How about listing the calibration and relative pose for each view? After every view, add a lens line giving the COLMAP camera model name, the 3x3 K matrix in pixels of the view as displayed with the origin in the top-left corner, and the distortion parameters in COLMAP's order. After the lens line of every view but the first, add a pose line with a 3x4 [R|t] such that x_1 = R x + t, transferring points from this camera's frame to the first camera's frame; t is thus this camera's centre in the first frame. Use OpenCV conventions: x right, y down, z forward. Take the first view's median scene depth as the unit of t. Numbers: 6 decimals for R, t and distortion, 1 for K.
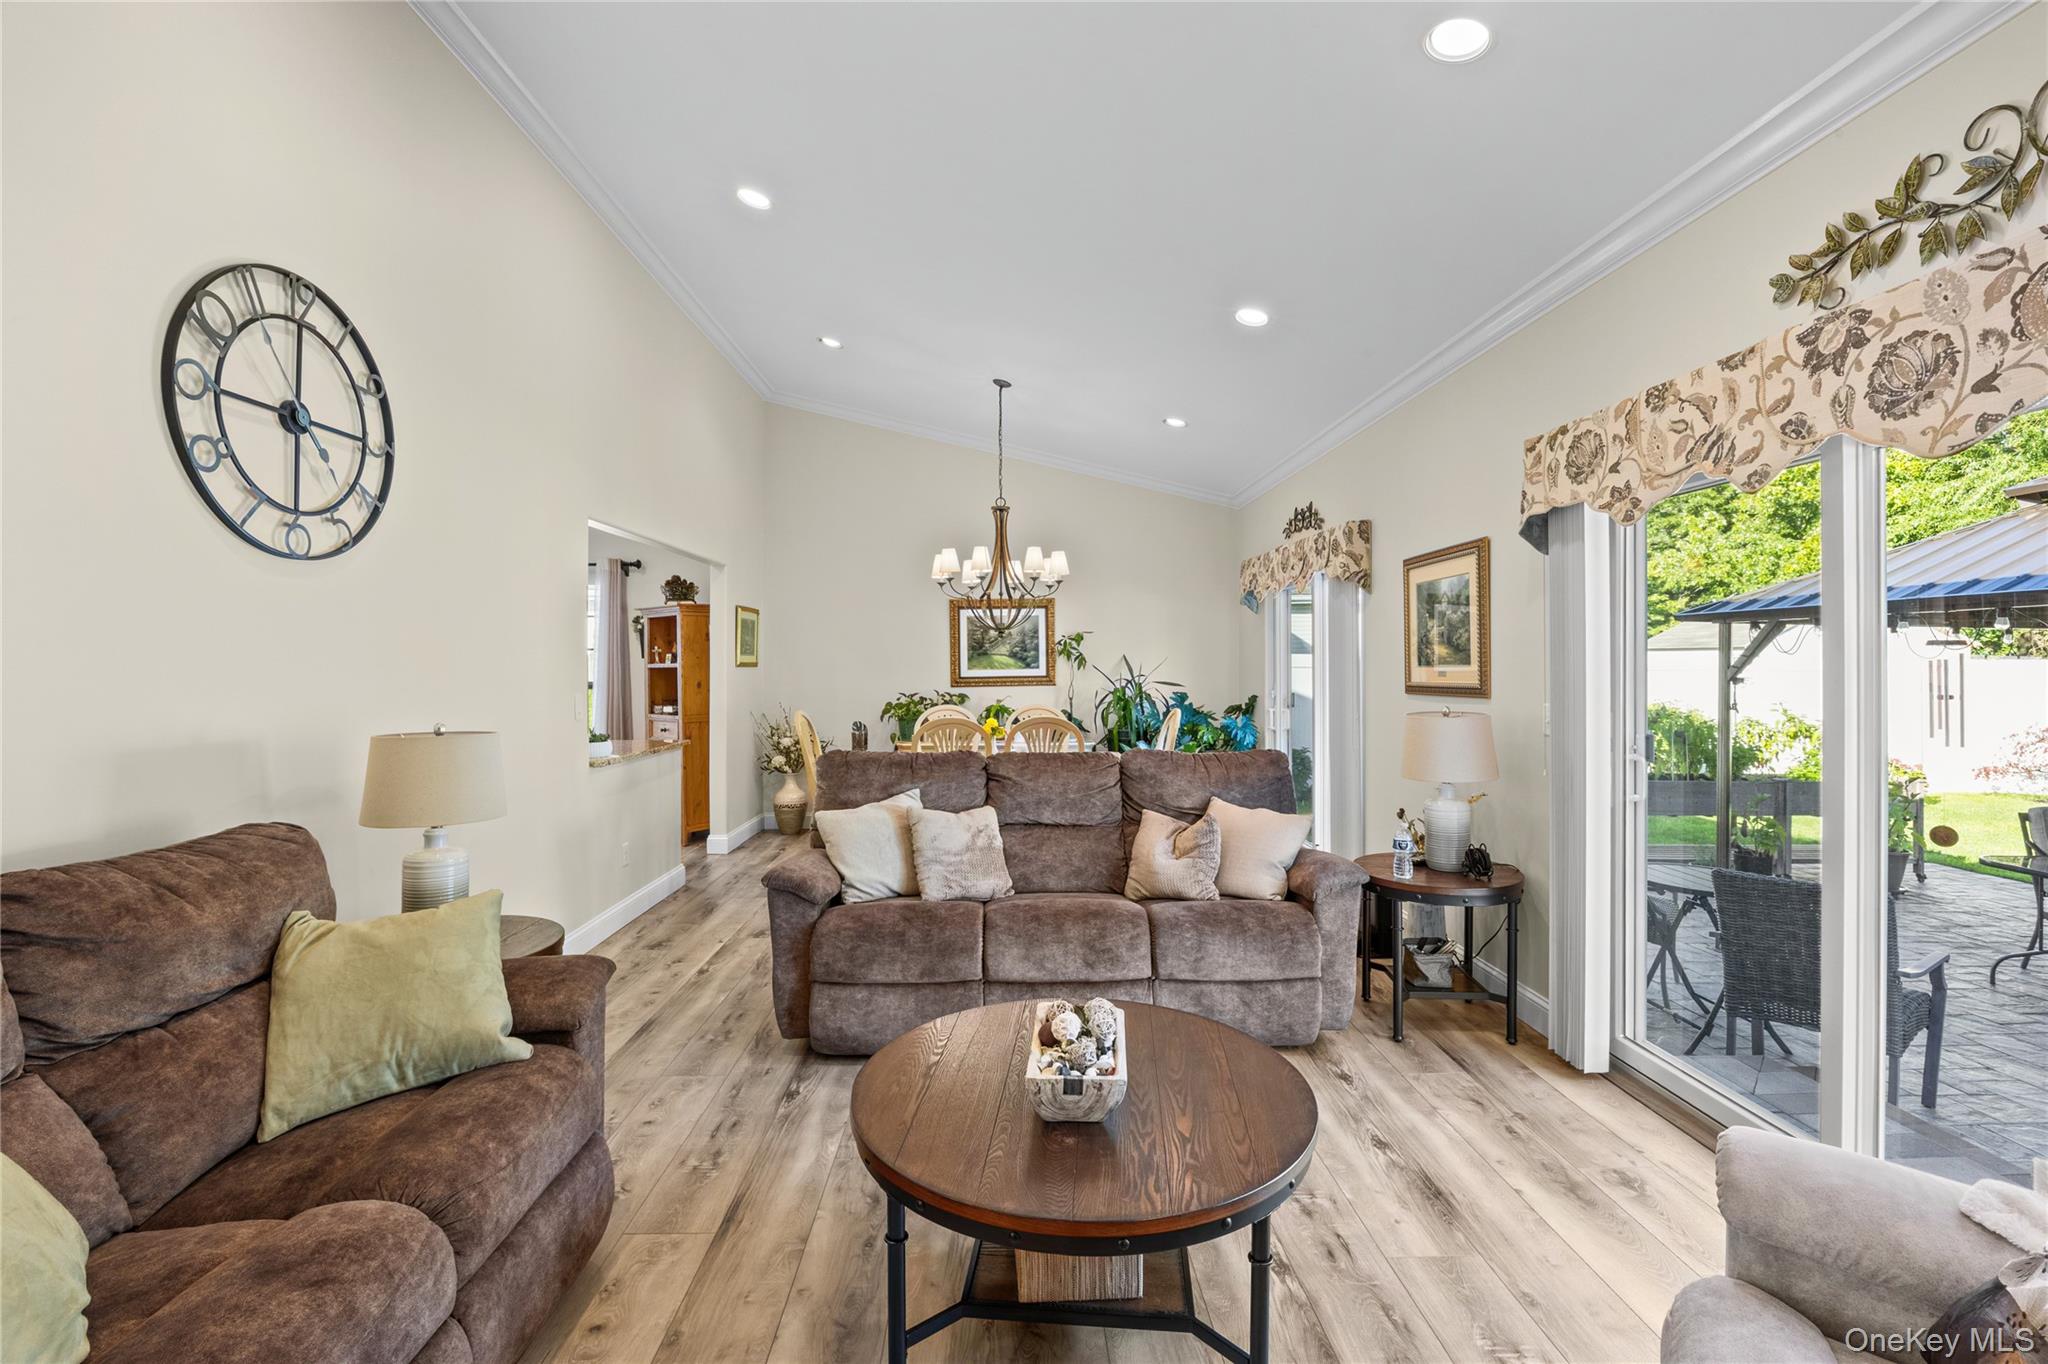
lens RADIAL K [[898.3, 0, 1031.5], [0, 898.3, 662.1], [0, 0, 1]] dist [-0.020515, 0.003038]
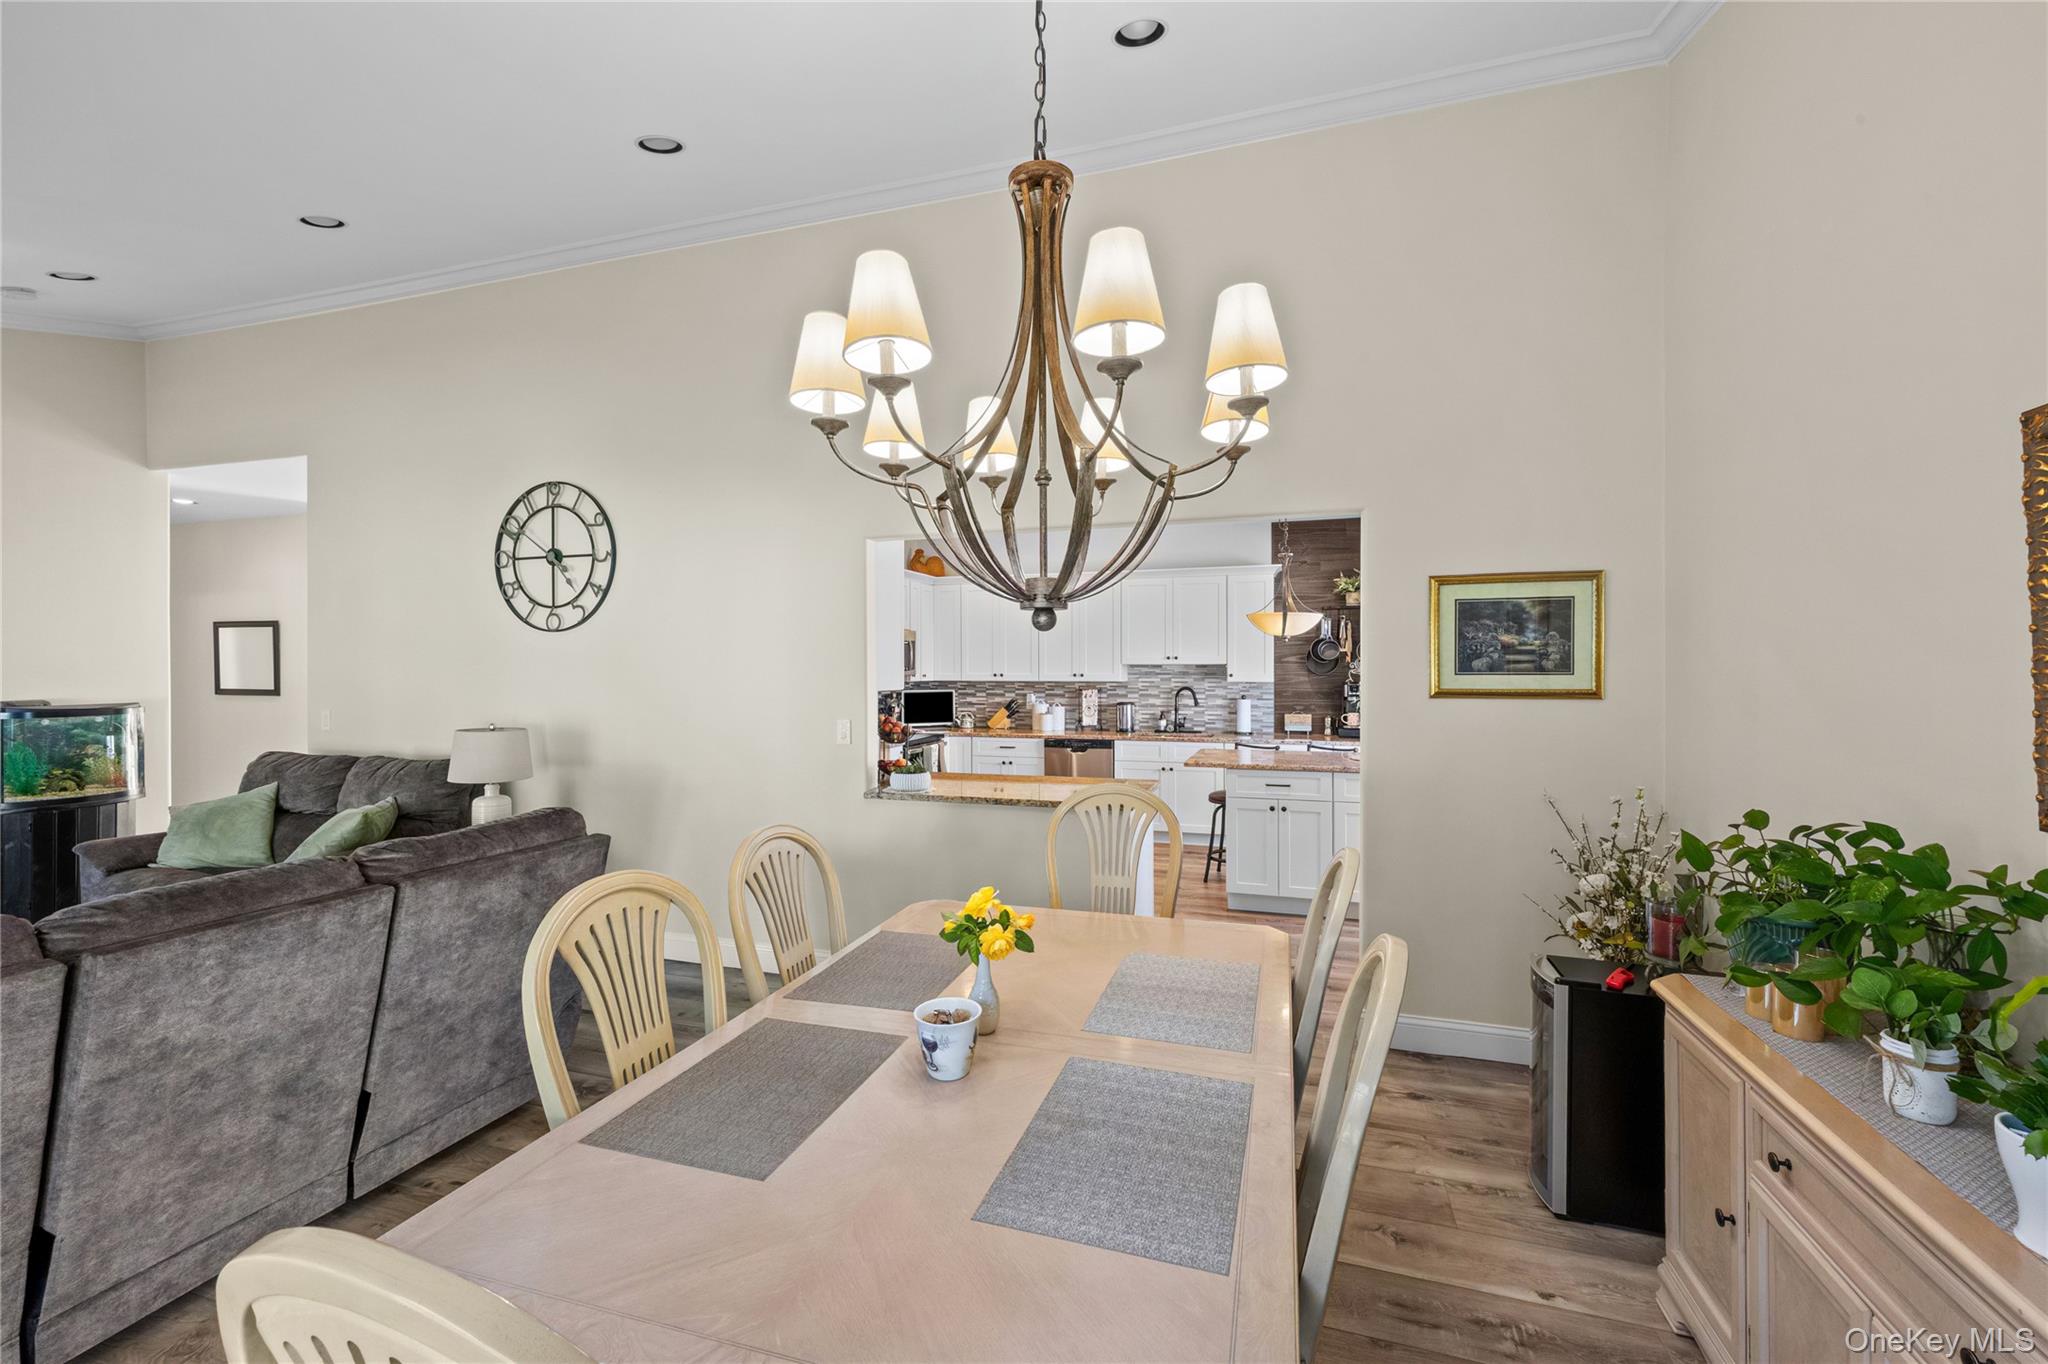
lens RADIAL K [[820.3, 0, 1040.8], [0, 820.3, 675.2], [0, 0, 1]] dist [0.012562, -0.000499]
pose [[-0.334412, 0.008823, -0.942386, 0.391741], [0.003740, 0.999961, 0.008035, -0.025302], [0.942420, -0.000838, -0.334432, 2.050455]]
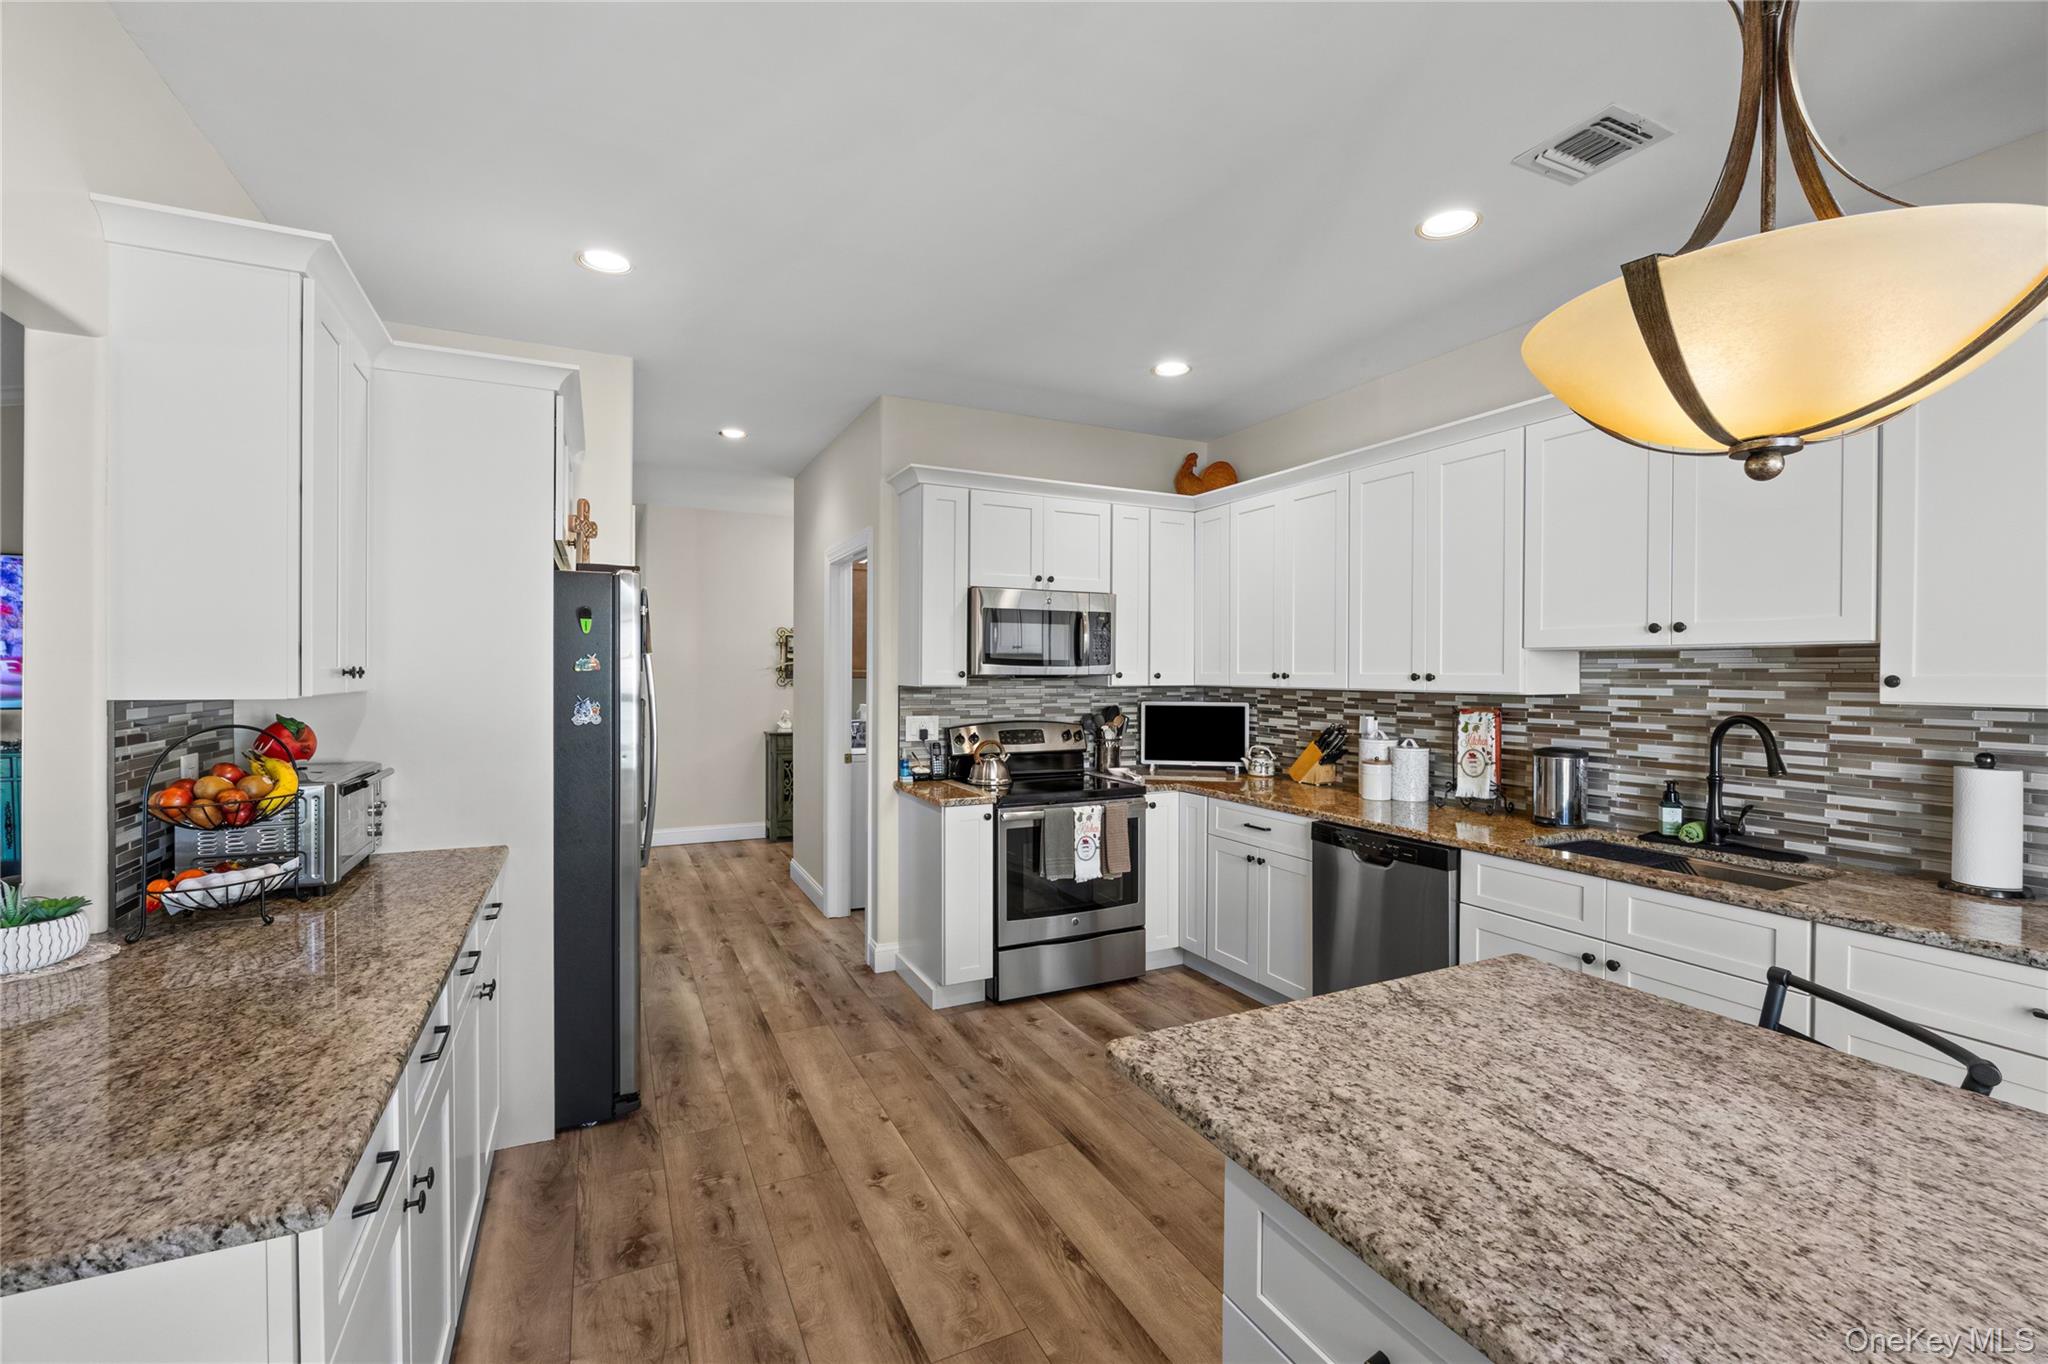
lens RADIAL K [[864.1, 0, 1028.8], [0, 864.1, 678.8], [0, 0, 1]] dist [-0.013096, 0.001600]
pose [[-0.915169, 0.002015, -0.403065, -1.040110], [-0.000806, 0.999976, 0.006830, -0.010682], [0.403069, 0.006575, -0.915146, 2.126310]]
